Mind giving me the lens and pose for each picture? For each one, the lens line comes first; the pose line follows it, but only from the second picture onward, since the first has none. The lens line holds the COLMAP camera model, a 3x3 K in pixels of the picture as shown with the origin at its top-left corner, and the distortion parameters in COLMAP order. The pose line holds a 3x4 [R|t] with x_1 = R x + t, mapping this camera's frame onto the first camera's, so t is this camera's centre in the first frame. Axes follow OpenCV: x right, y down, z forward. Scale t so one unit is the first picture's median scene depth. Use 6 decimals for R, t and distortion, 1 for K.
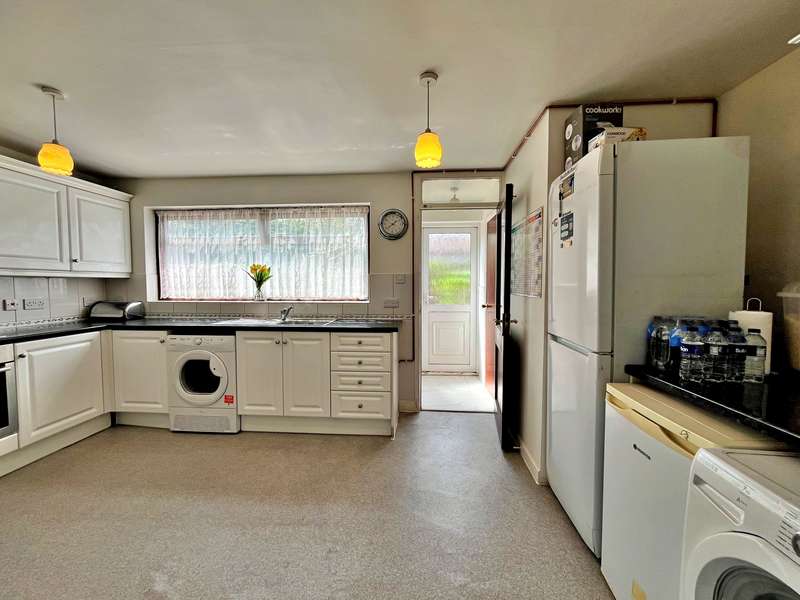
lens RADIAL K [[324.3, 0, 398.6], [0, 324.3, 298.0], [0, 0, 1]] dist [-0.004220, 0.000573]
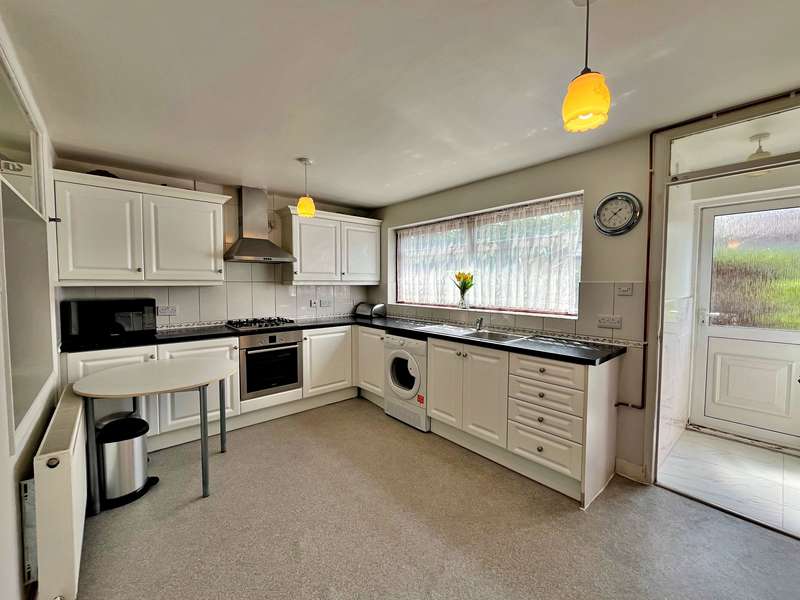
lens RADIAL K [[324.3, 0, 398.1], [0, 324.3, 299.5], [0, 0, 1]] dist [-0.004220, 0.000573]
pose [[0.713926, 0.035808, -0.699305, 0.148404], [-0.034313, 0.999281, 0.016137, -0.031333], [0.699380, 0.012475, 0.714641, 0.146210]]
